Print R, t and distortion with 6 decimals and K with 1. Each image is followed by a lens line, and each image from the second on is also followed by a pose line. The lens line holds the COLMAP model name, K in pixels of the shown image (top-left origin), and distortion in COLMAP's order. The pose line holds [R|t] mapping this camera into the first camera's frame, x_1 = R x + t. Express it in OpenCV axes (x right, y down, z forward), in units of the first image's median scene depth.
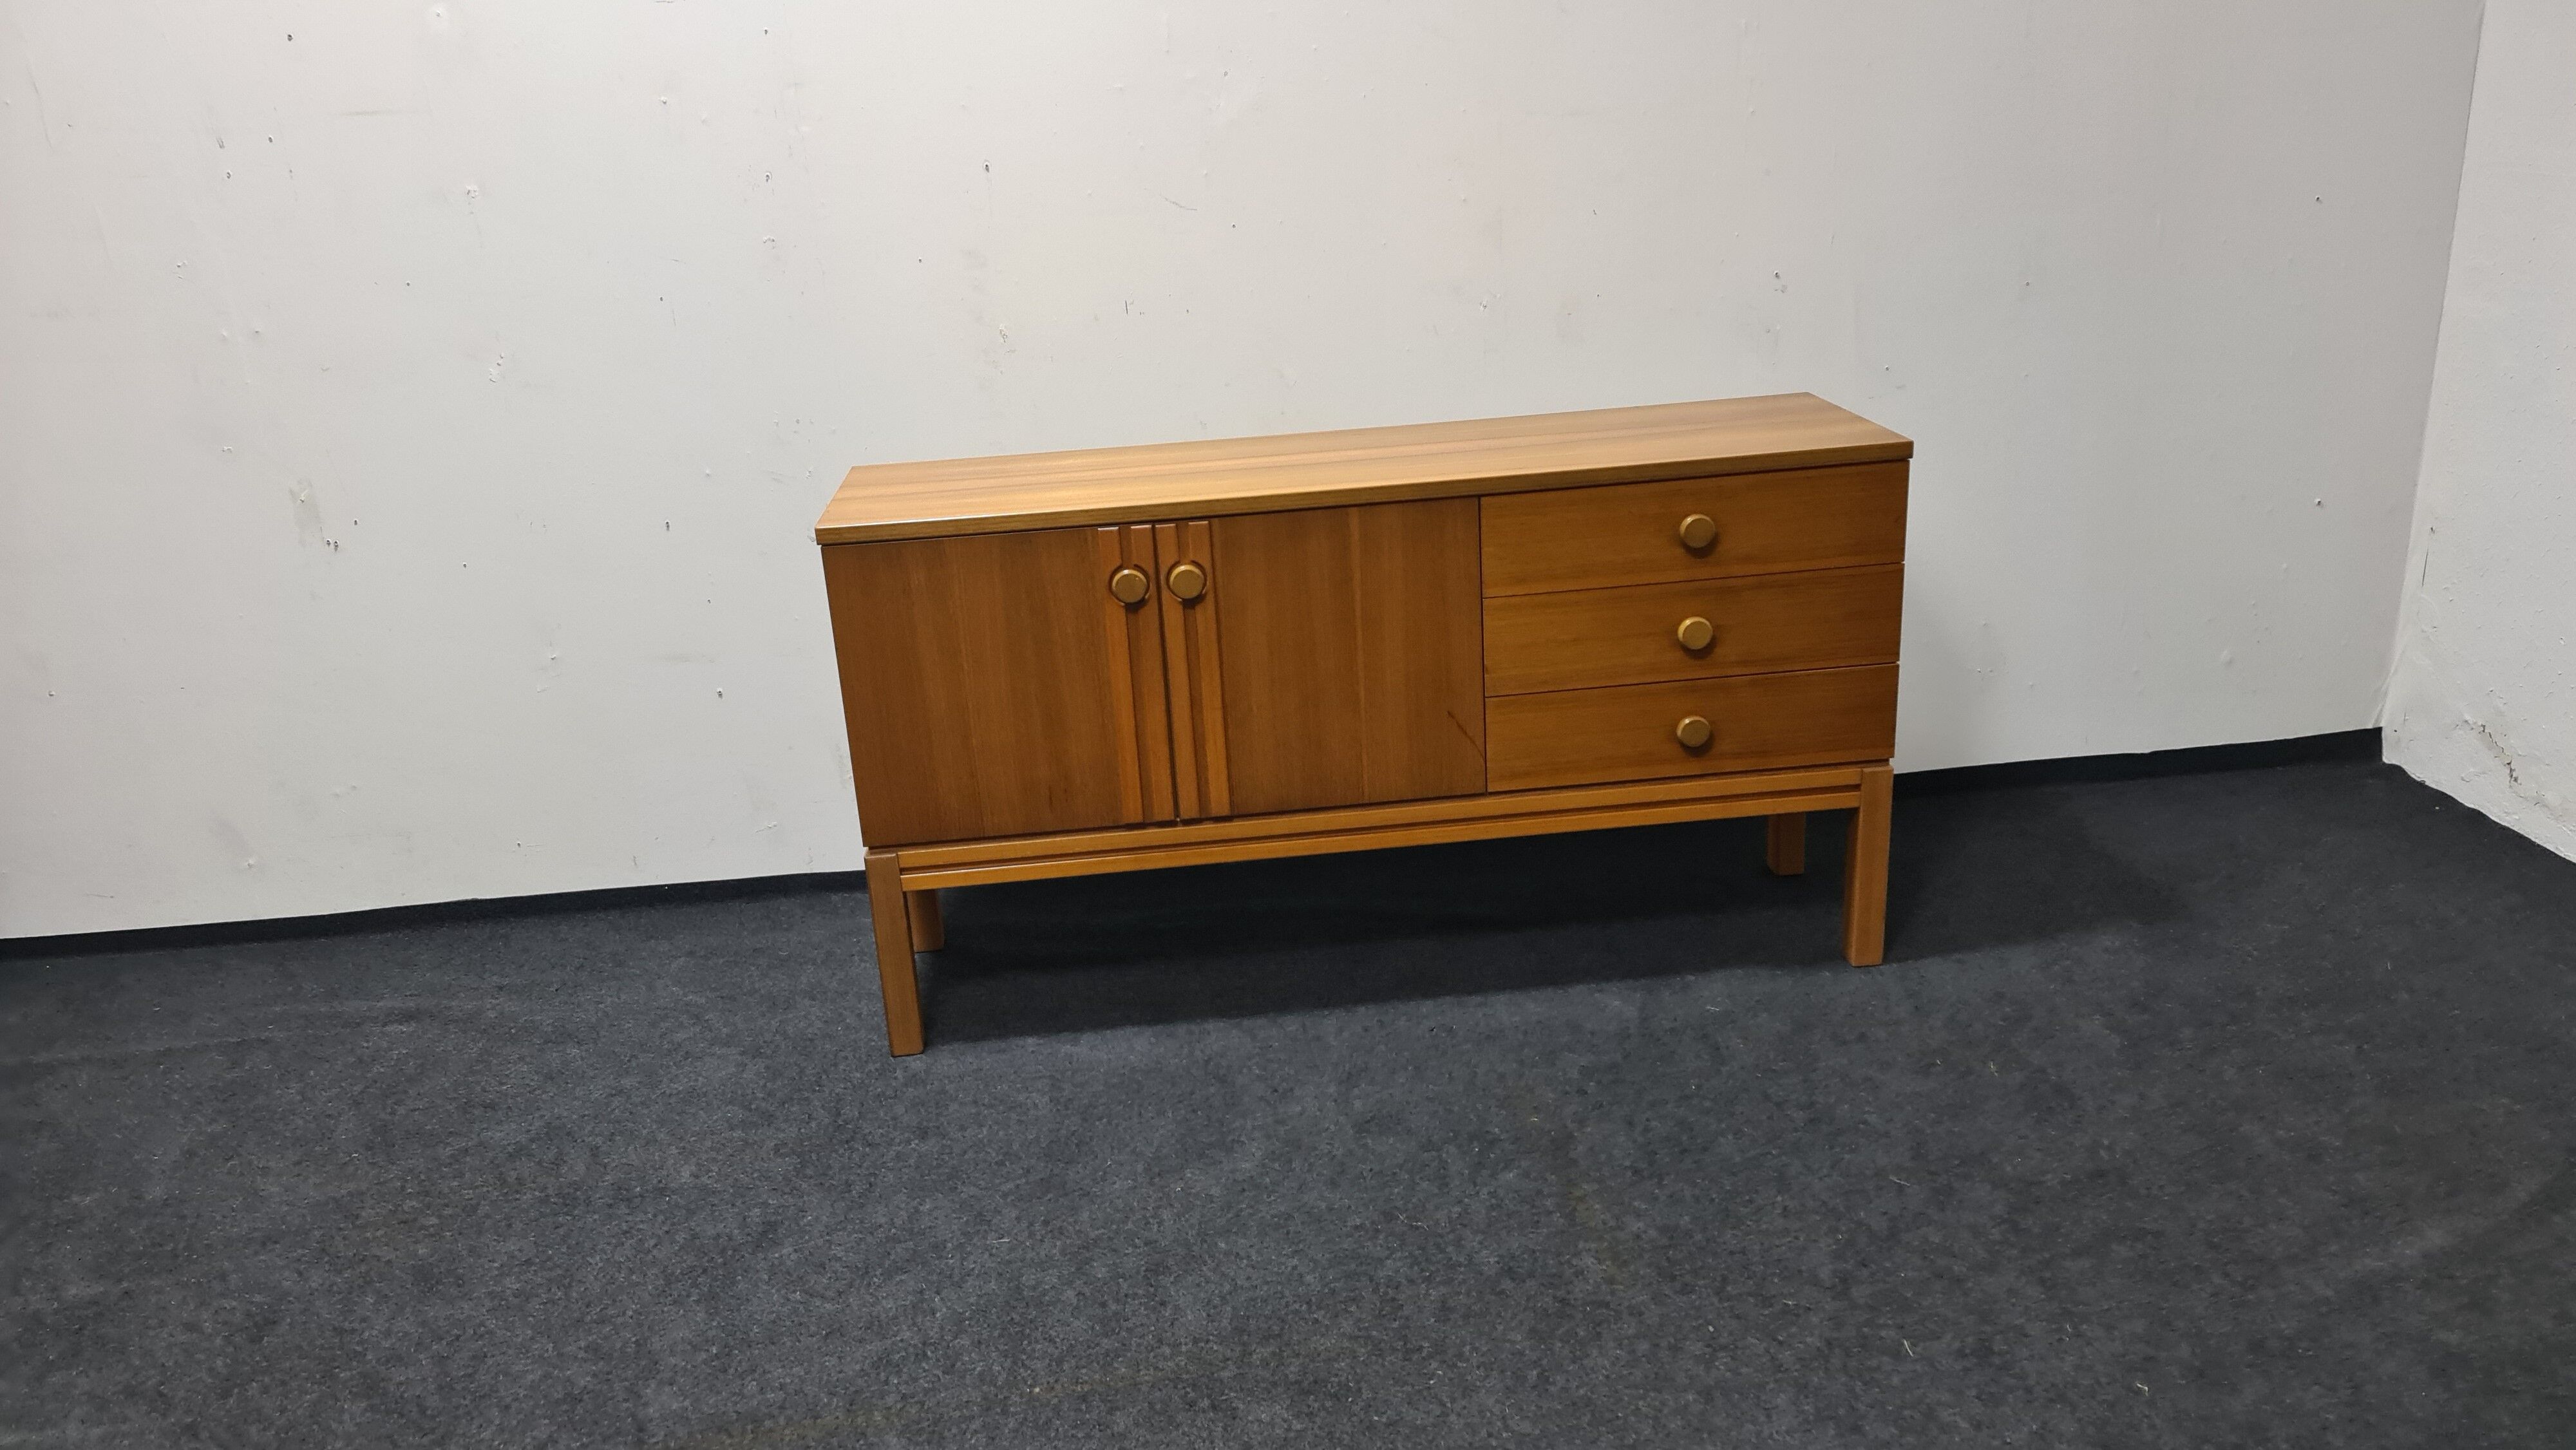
lens RADIAL K [[1932.1, 0, 1226.6], [0, 1932.1, 722.7], [0, 0, 1]] dist [0.034634, 0.000623]
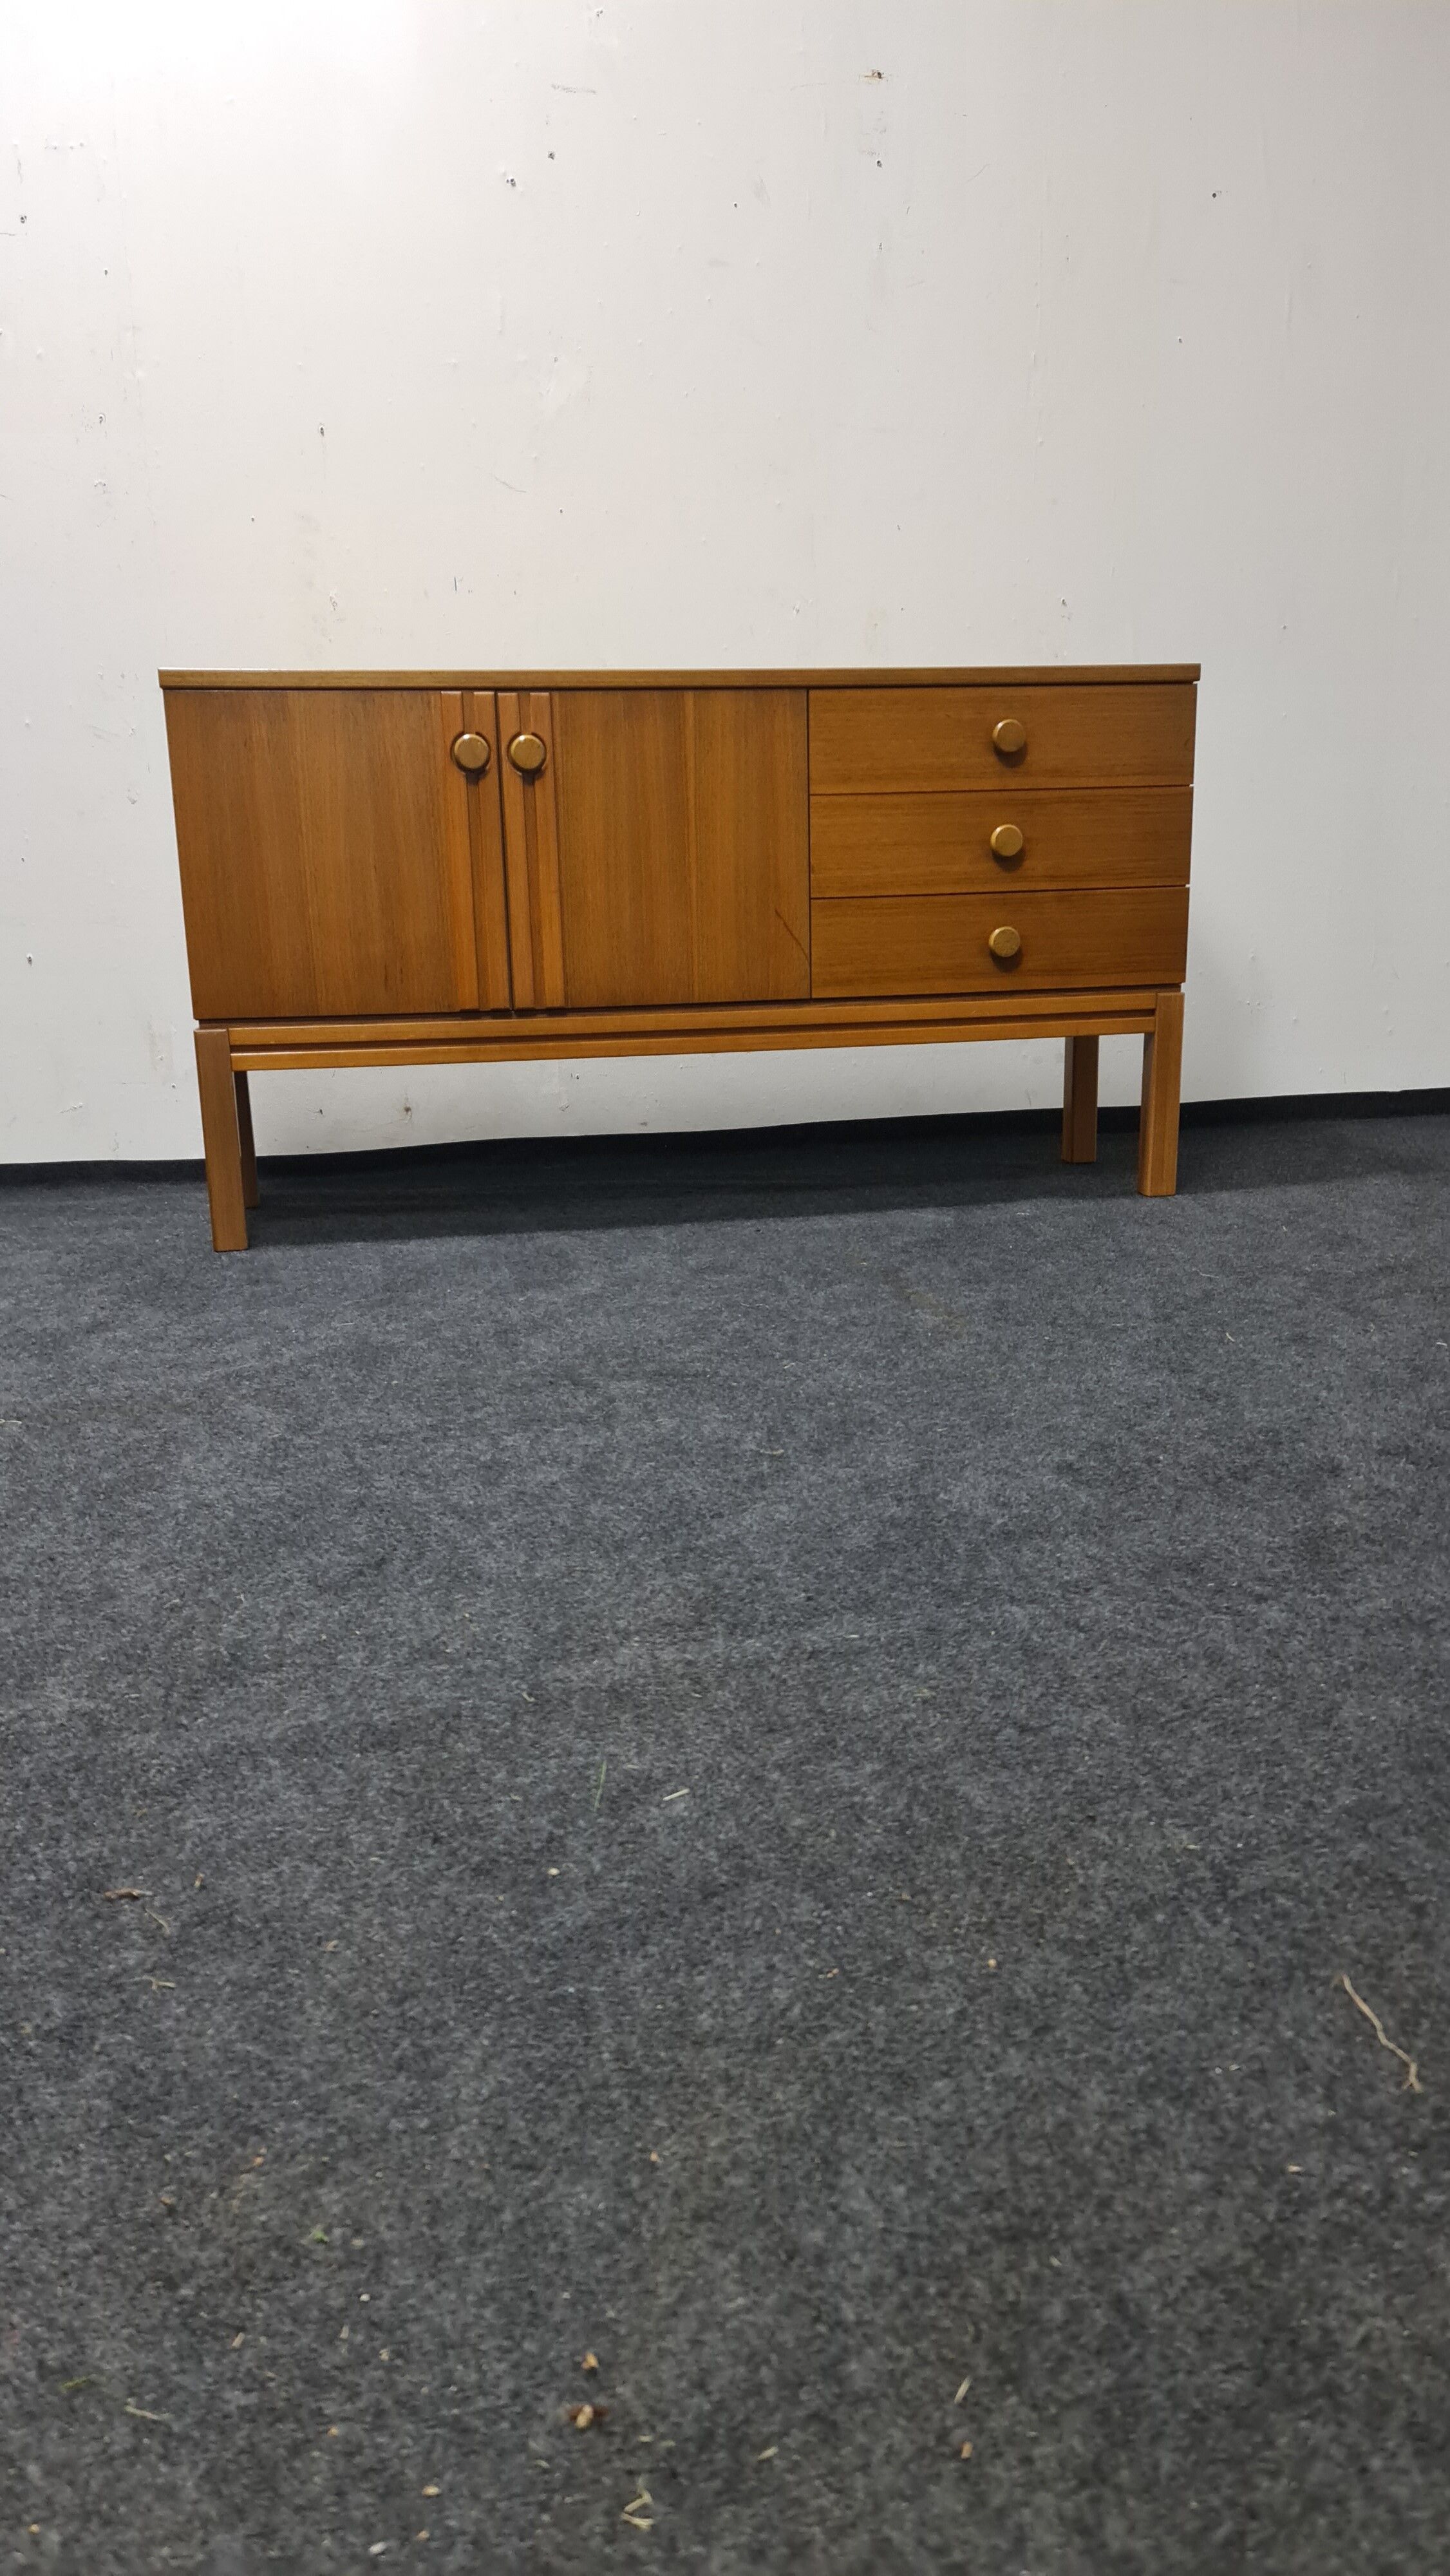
lens RADIAL K [[1932.1, 0, 740.9], [0, 1932.1, 1312.7], [0, 0, 1]] dist [0.034634, 0.000623]
pose [[0.990611, 0.011462, 0.136226, -0.044005], [0.000538, 0.996144, -0.087731, 0.305981], [-0.136706, 0.086980, 0.986786, -0.006573]]
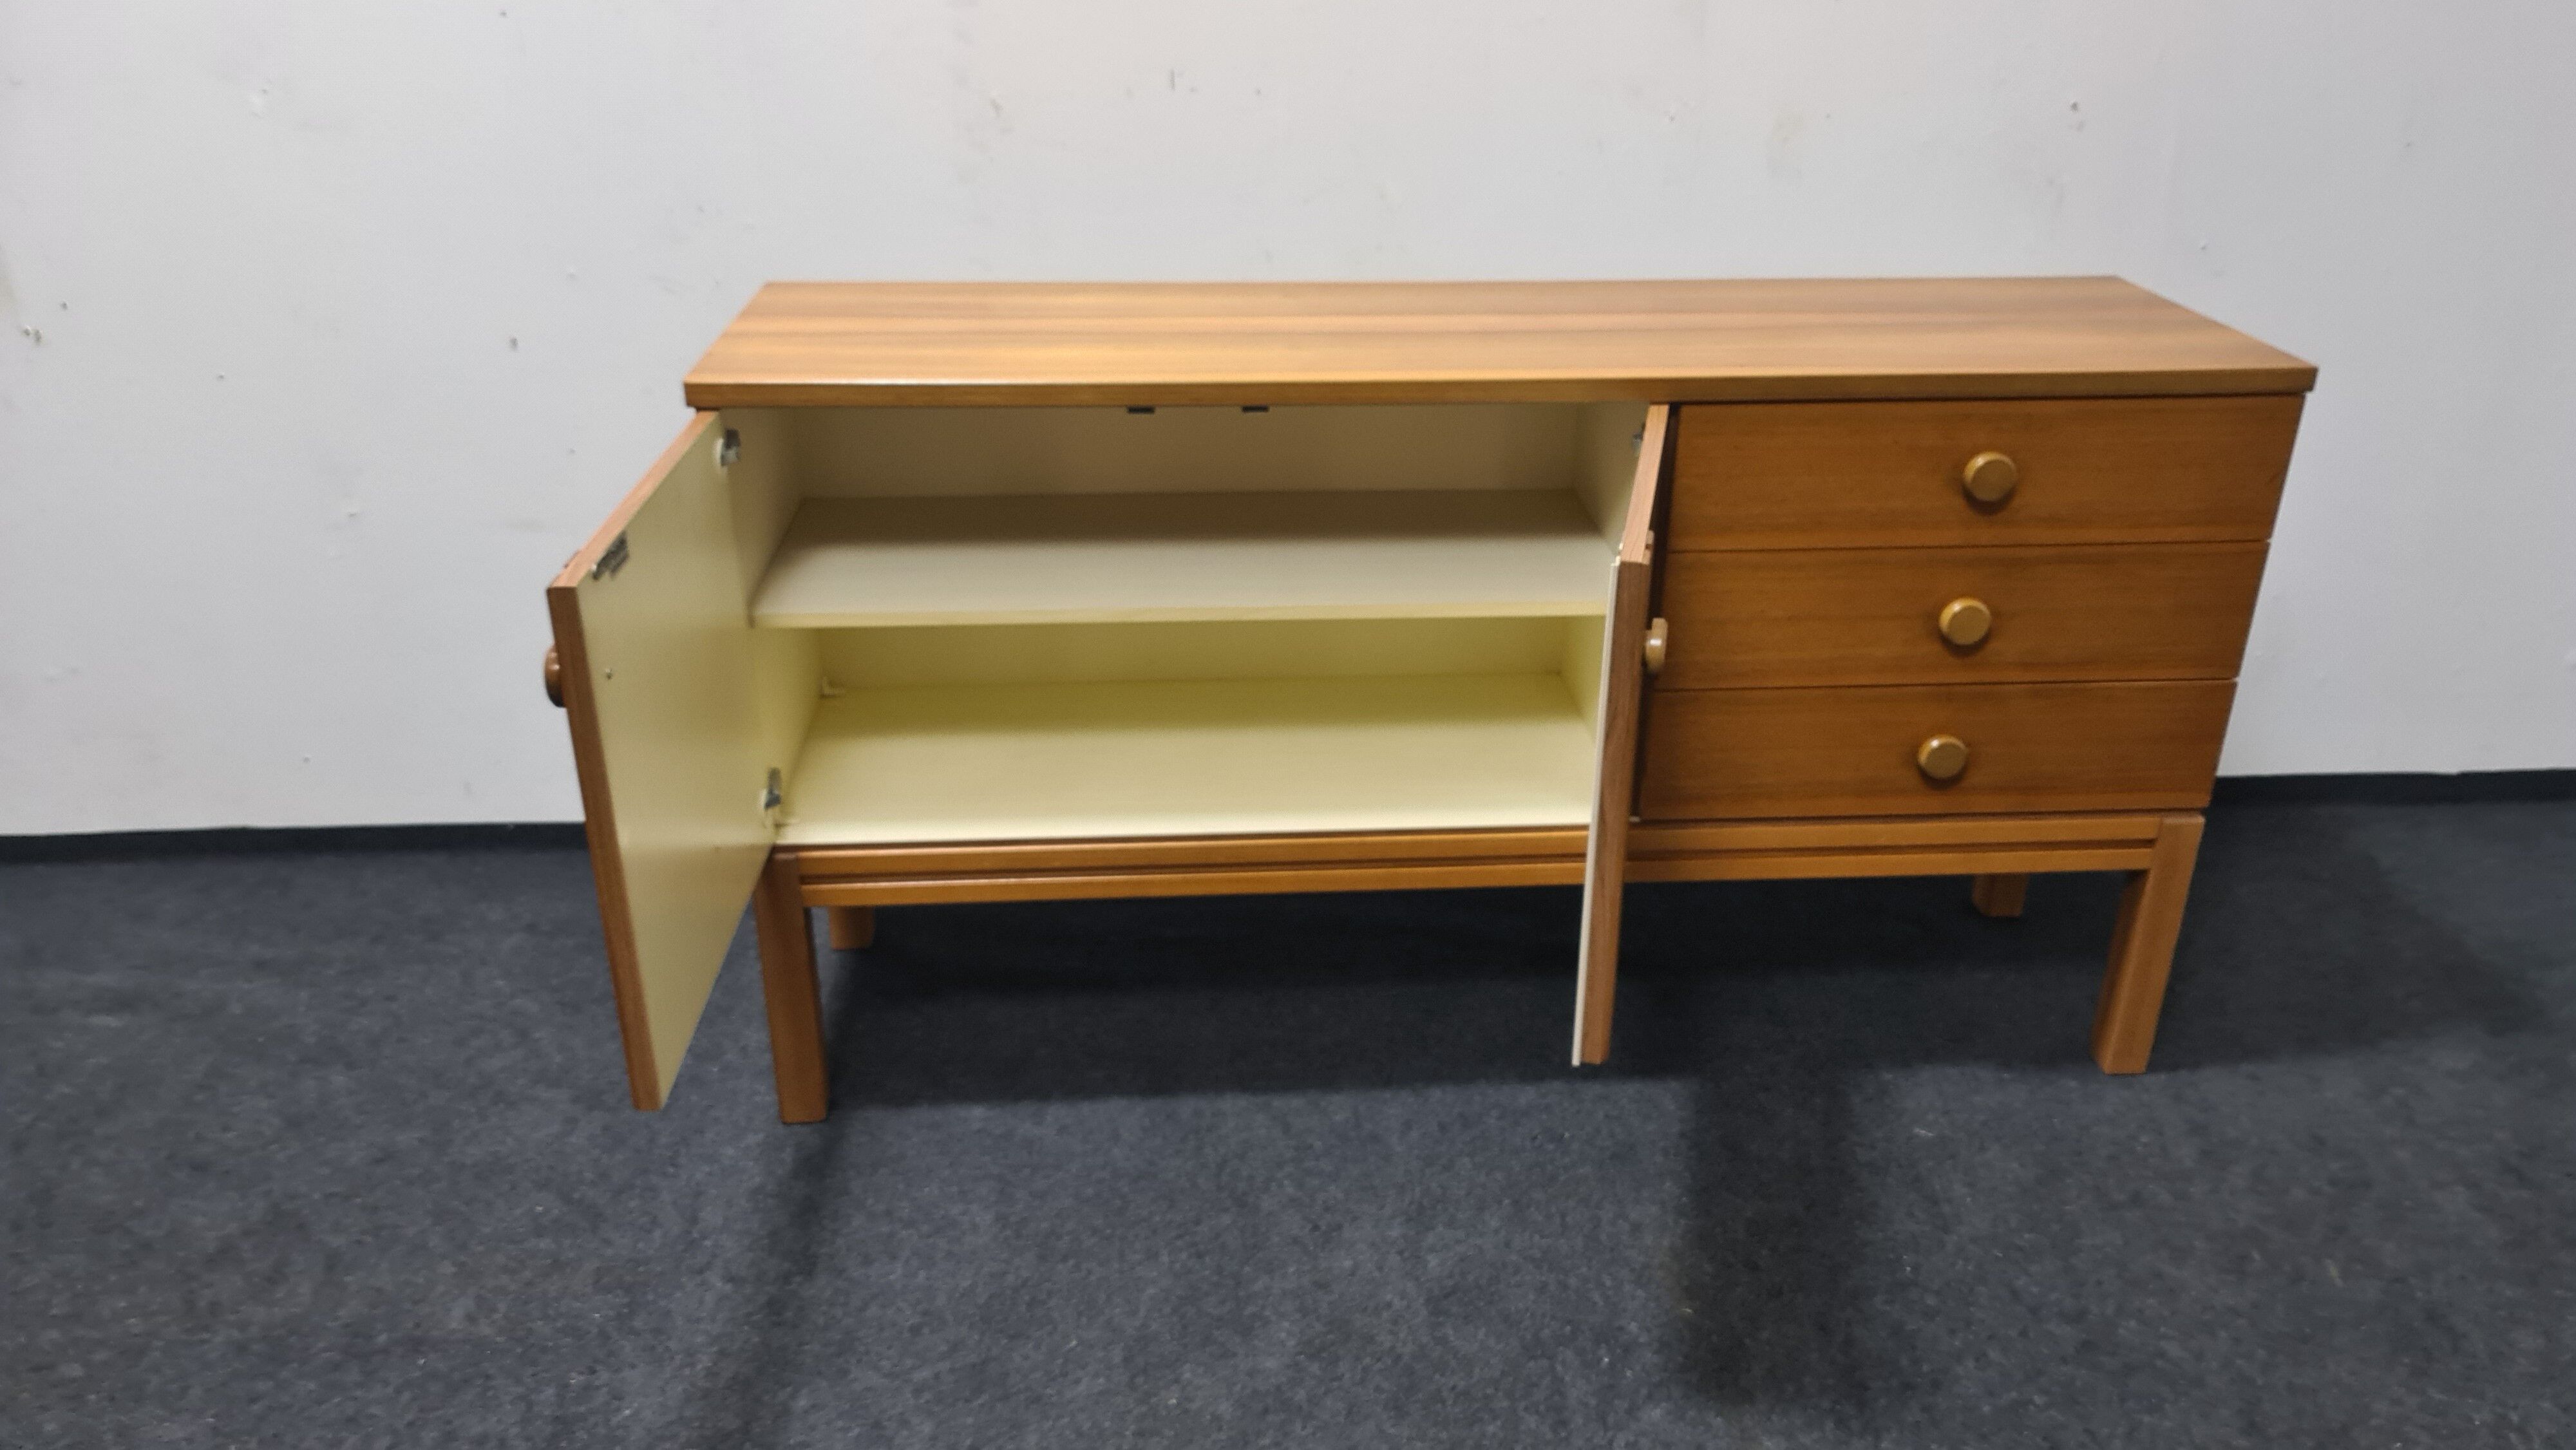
lens RADIAL K [[2005.9, 0, 1288.0], [0, 2005.9, 725.0], [0, 0, 1]] dist [0.027867, -0.009809]
pose [[0.997364, 0.066171, 0.029777, -0.018844], [-0.068591, 0.993638, 0.089325, -0.057063], [-0.023677, -0.091132, 0.995557, 0.285585]]
